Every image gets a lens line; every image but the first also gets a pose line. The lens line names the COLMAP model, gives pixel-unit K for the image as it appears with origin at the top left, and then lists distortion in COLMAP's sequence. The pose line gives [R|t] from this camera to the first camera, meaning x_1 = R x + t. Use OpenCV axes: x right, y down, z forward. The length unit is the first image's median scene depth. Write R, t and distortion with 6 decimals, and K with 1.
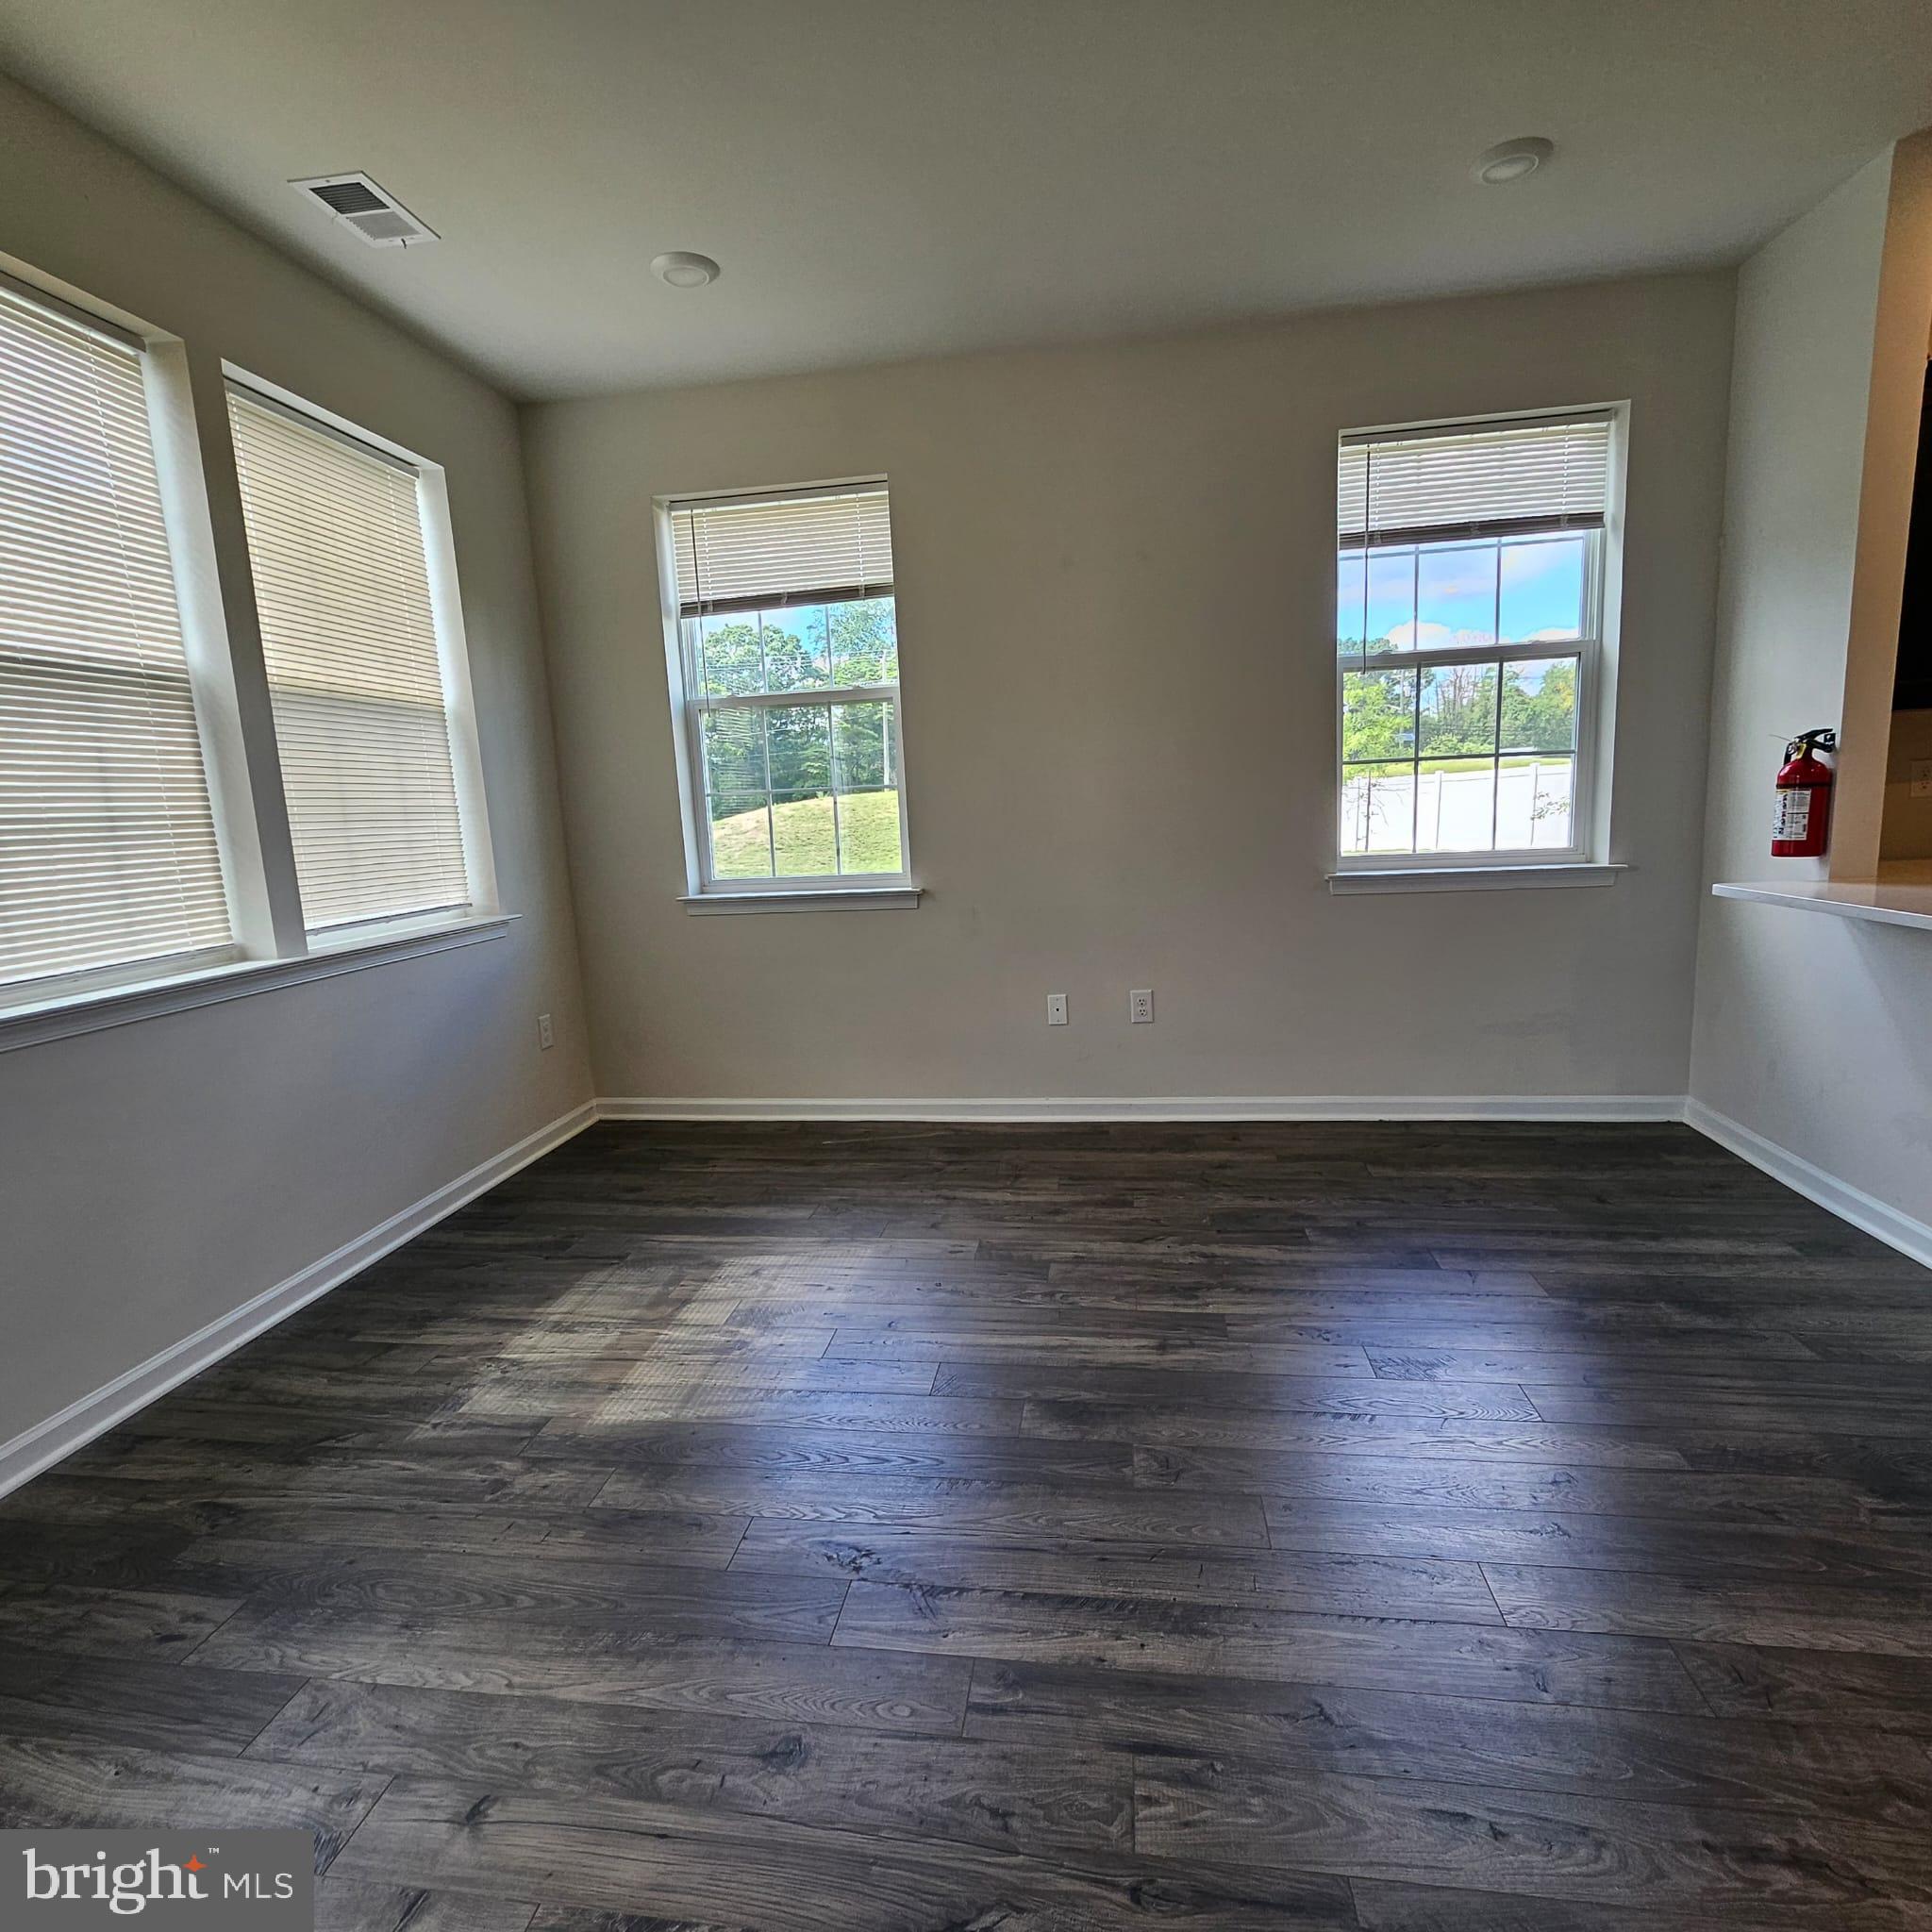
lens RADIAL K [[1047.9, 0, 958.9], [0, 1047.9, 977.6], [0, 0, 1]] dist [0.005562, -0.002523]
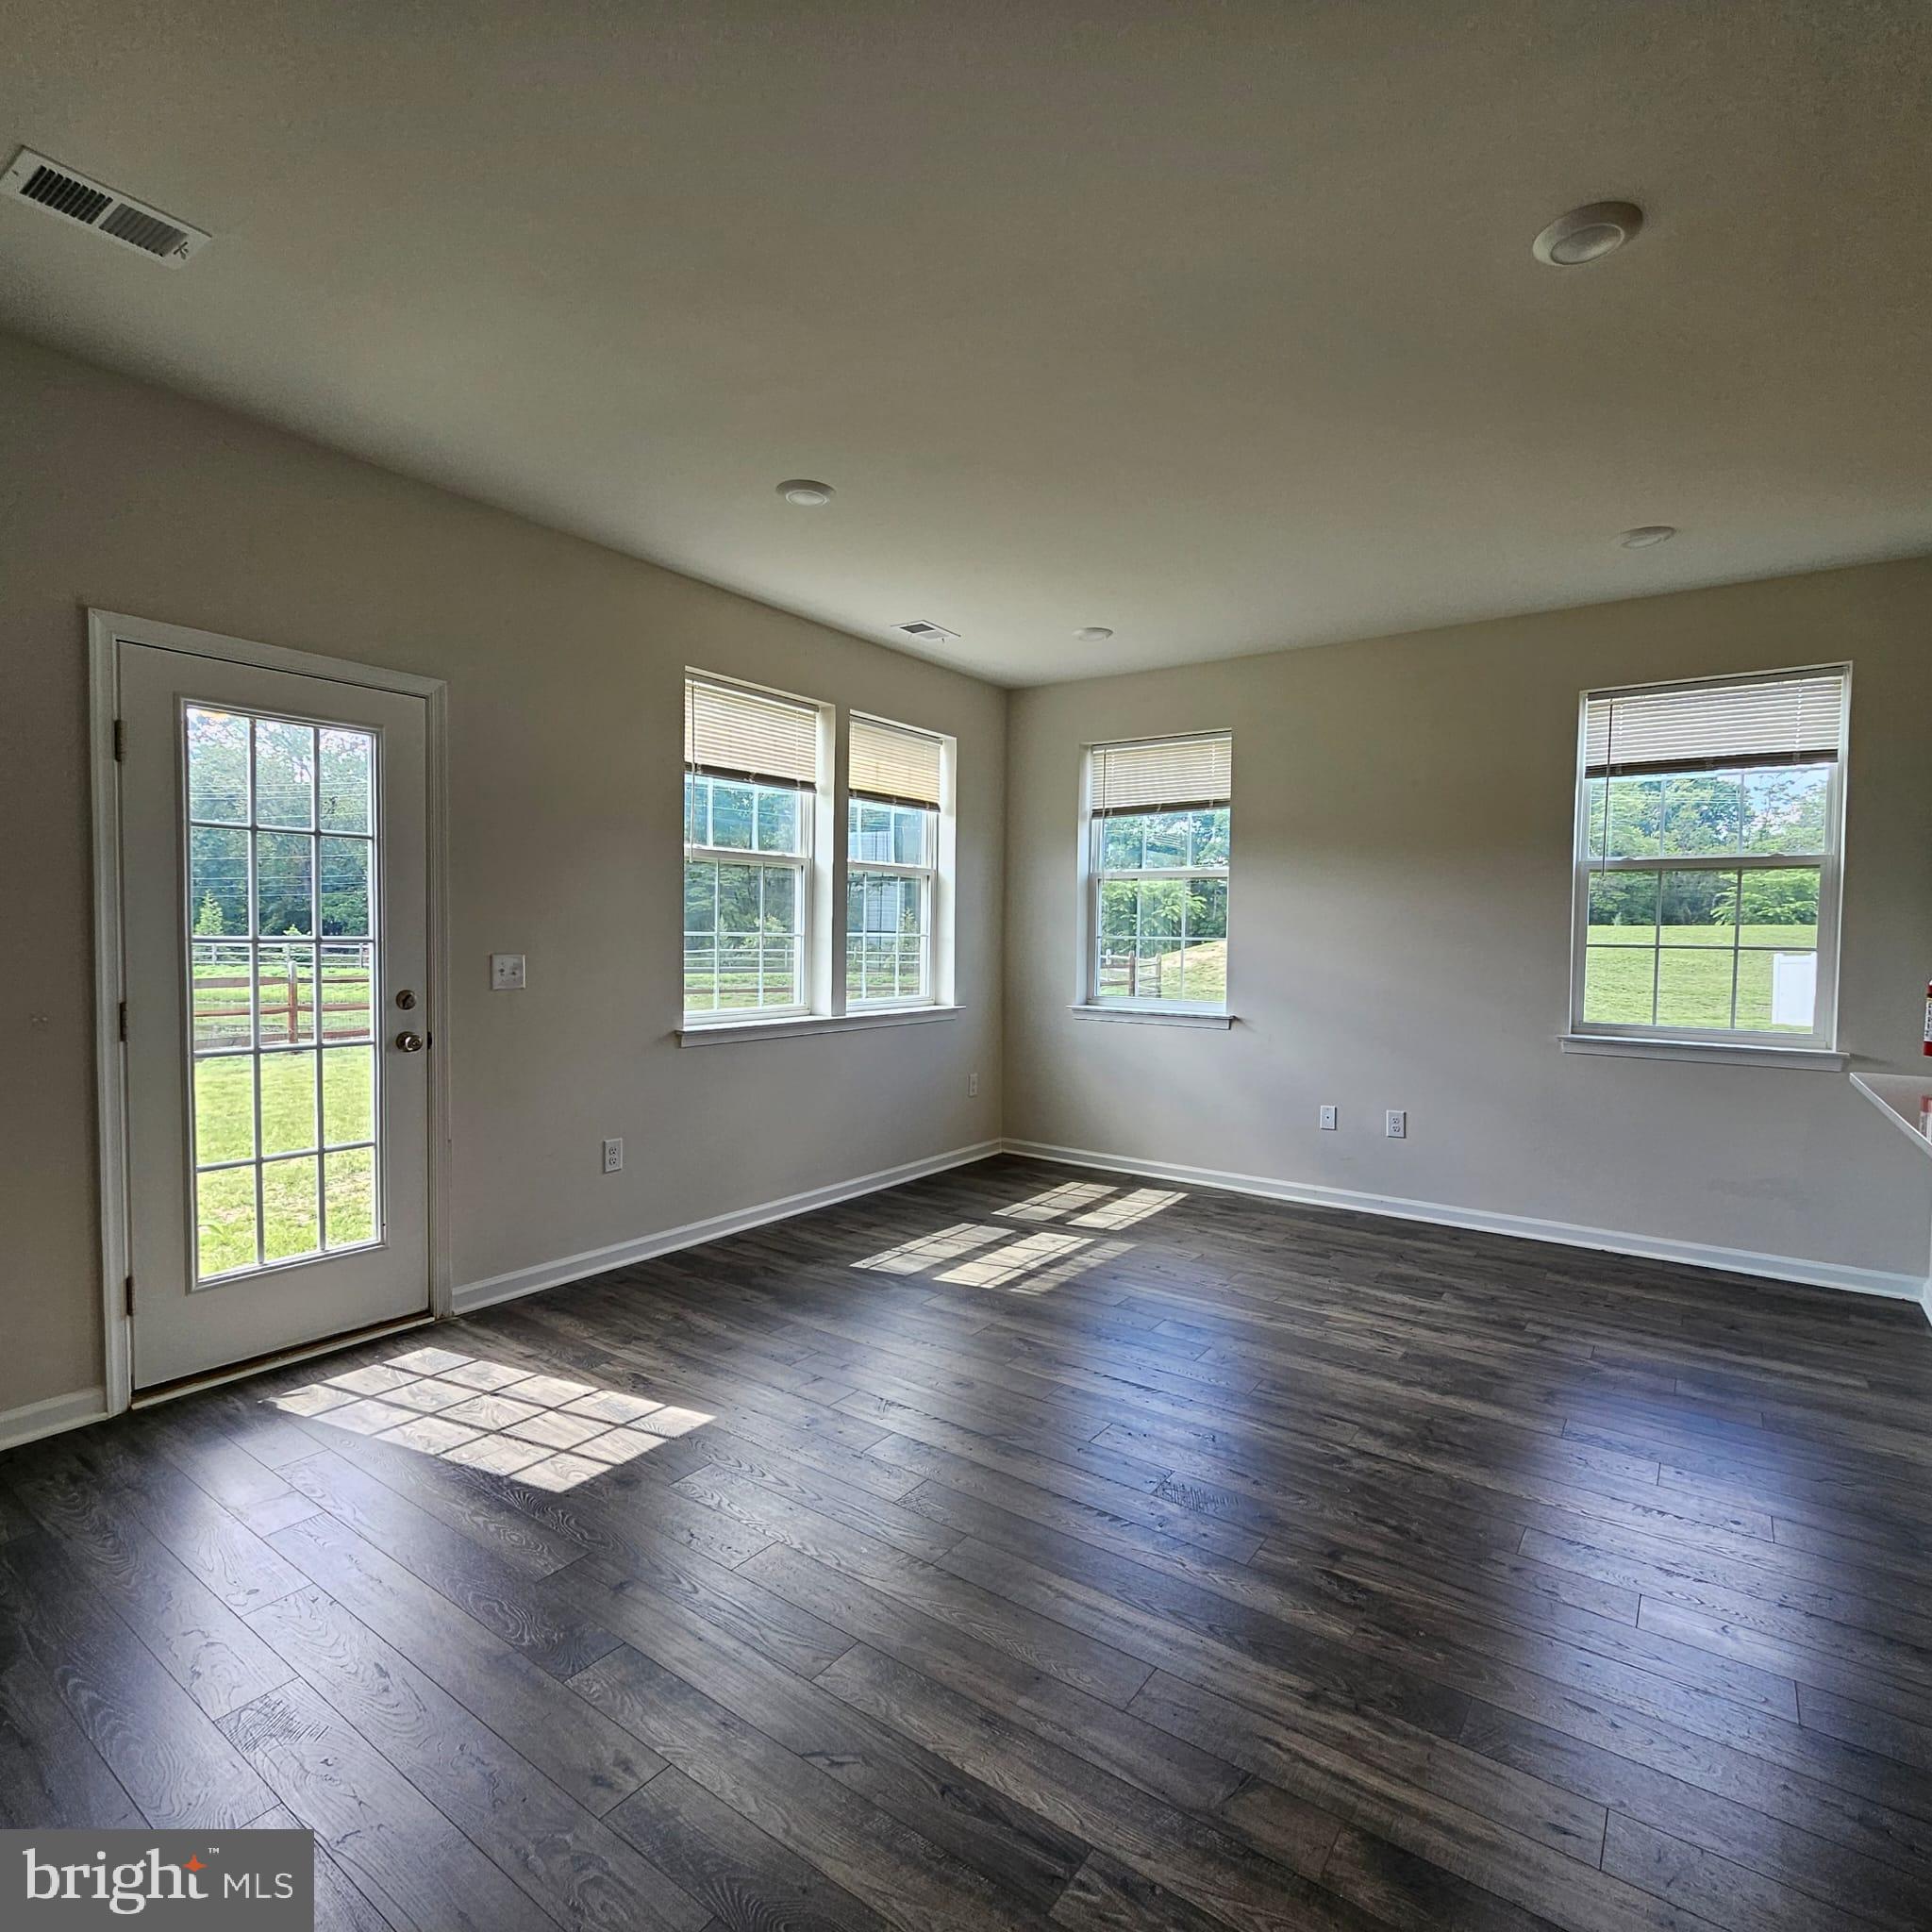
lens RADIAL K [[1047.9, 0, 958.9], [0, 1047.9, 977.6], [0, 0, 1]] dist [0.005562, -0.002523]
pose [[0.887433, 0.079780, -0.453981, 0.312286], [-0.130382, 0.988132, -0.081219, 0.028749], [0.442113, 0.131267, 0.887302, -0.446577]]
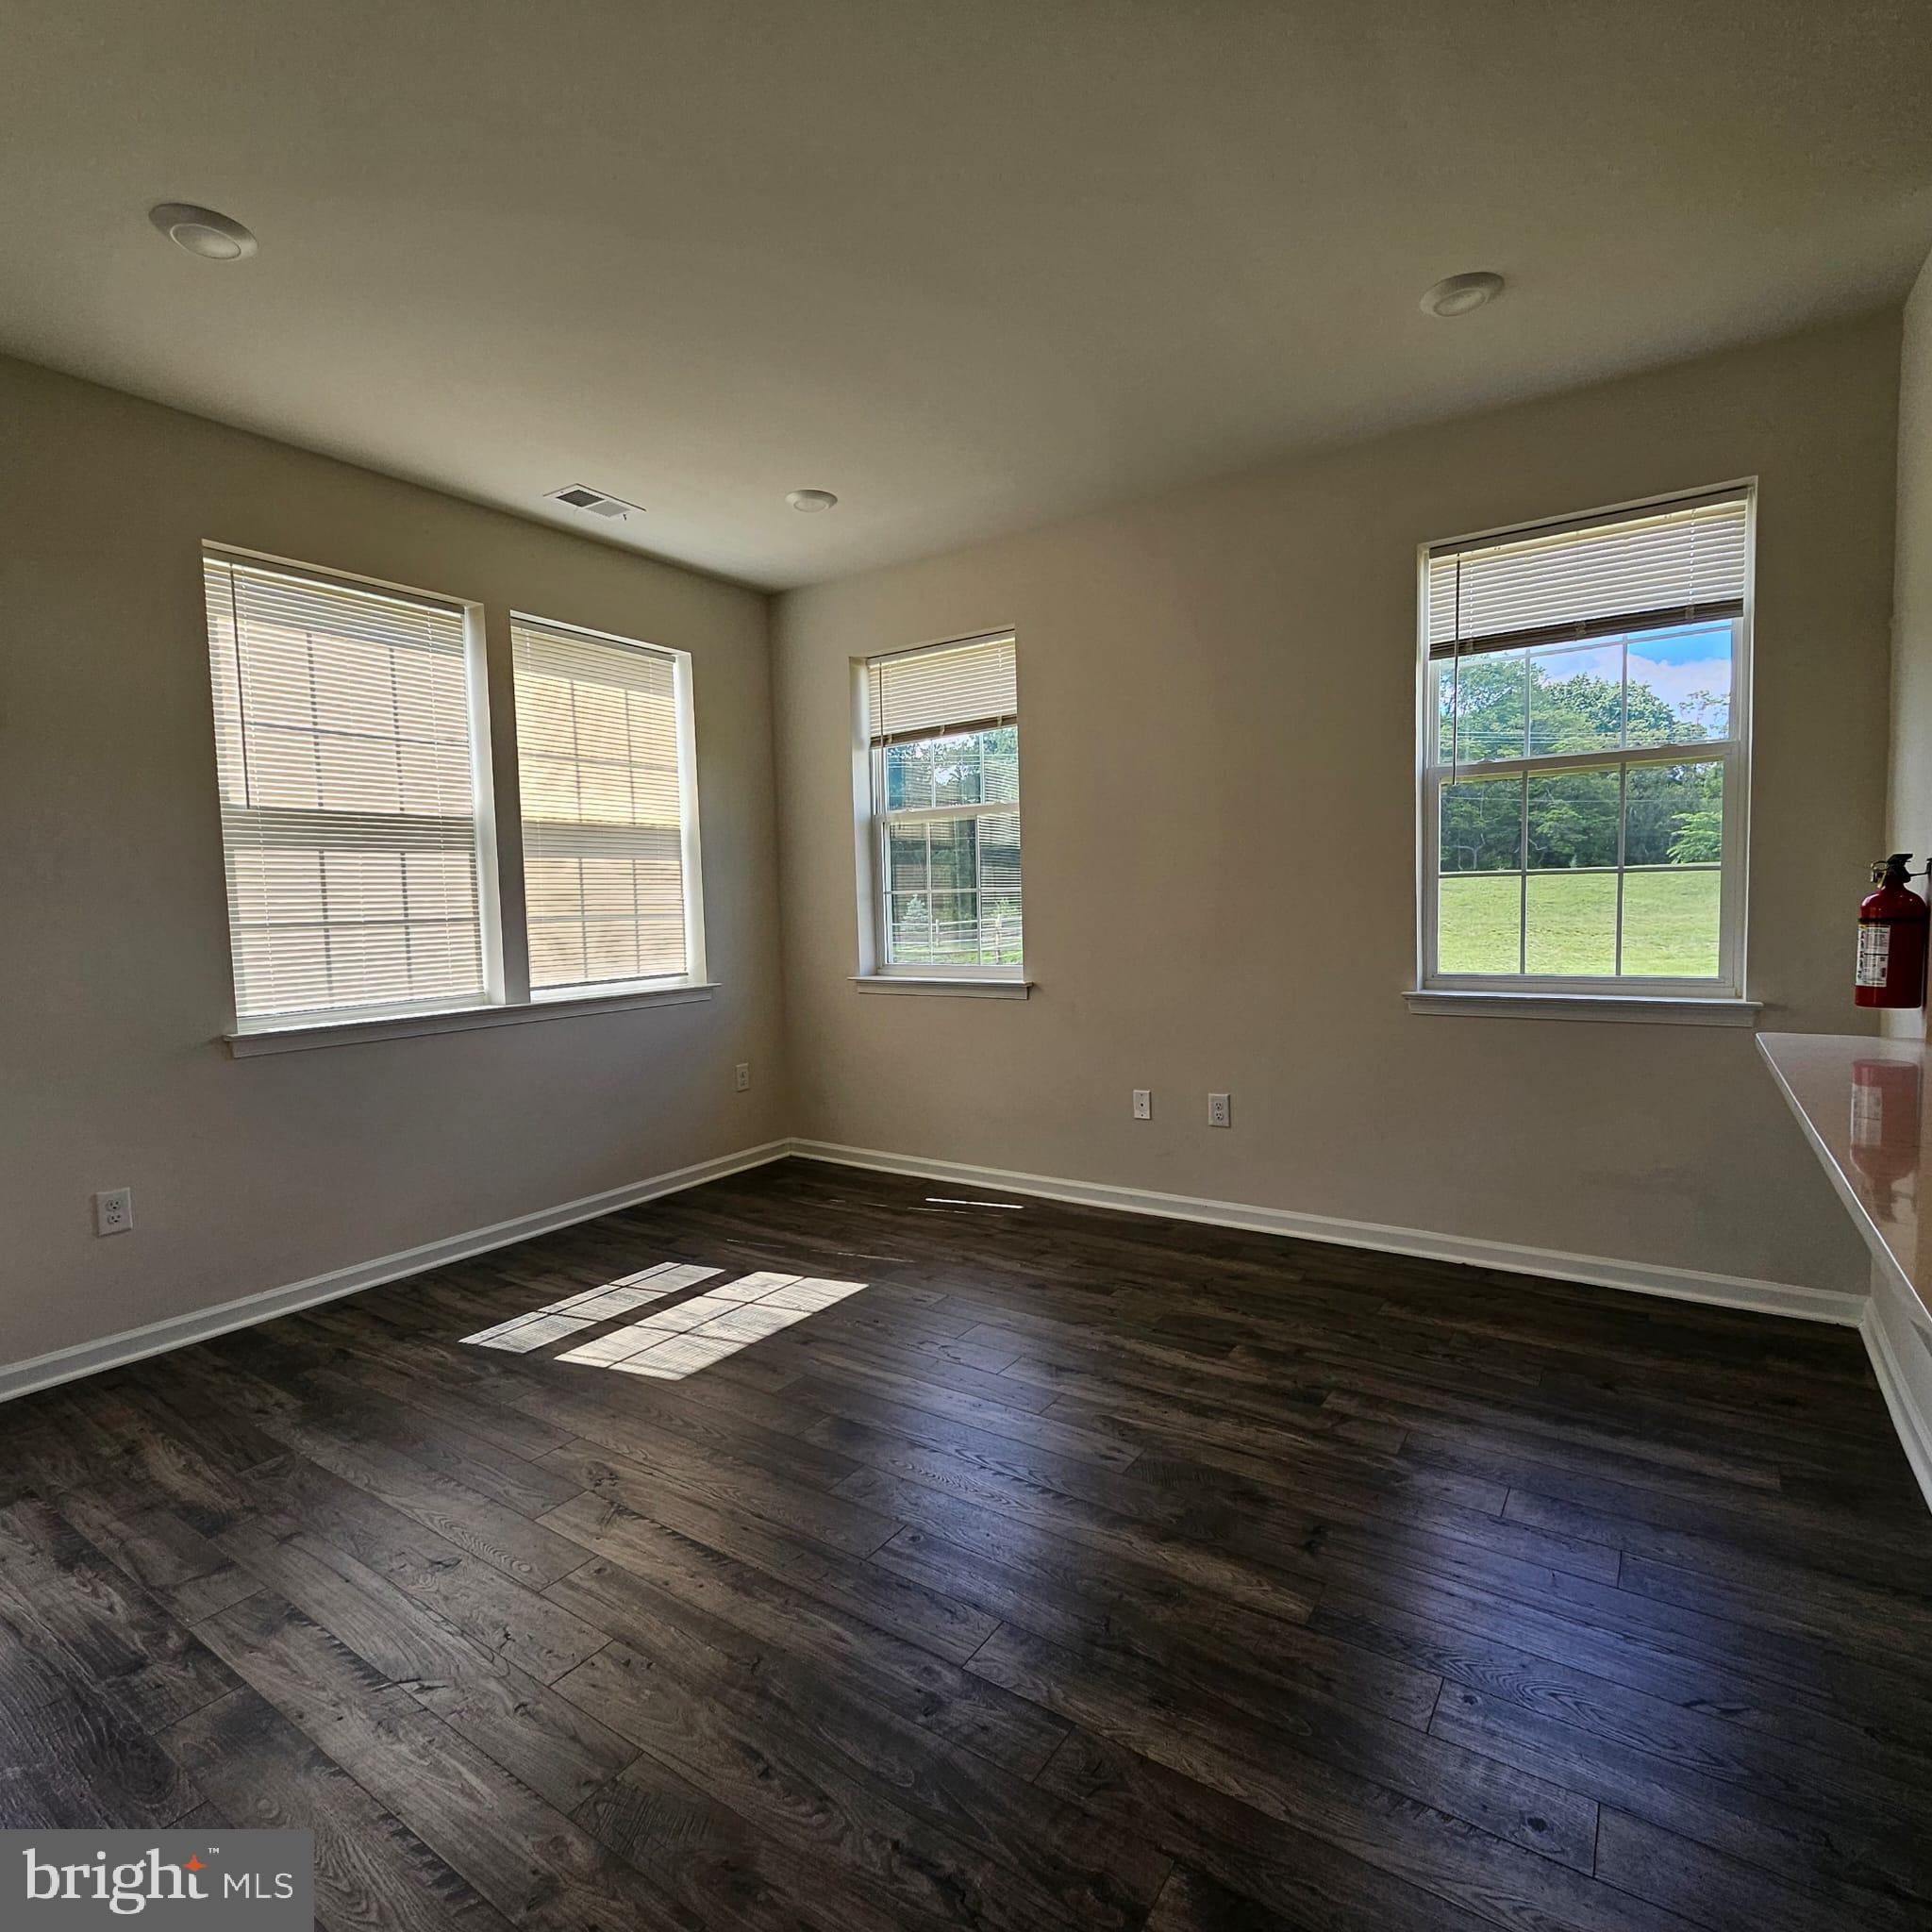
lens RADIAL K [[1047.9, 0, 958.9], [0, 1047.9, 977.6], [0, 0, 1]] dist [0.005562, -0.002523]
pose [[0.900618, 0.056638, -0.430905, 0.440497], [-0.088628, 0.994572, -0.054512, -0.026177], [0.425479, 0.087284, 0.900749, -0.037058]]
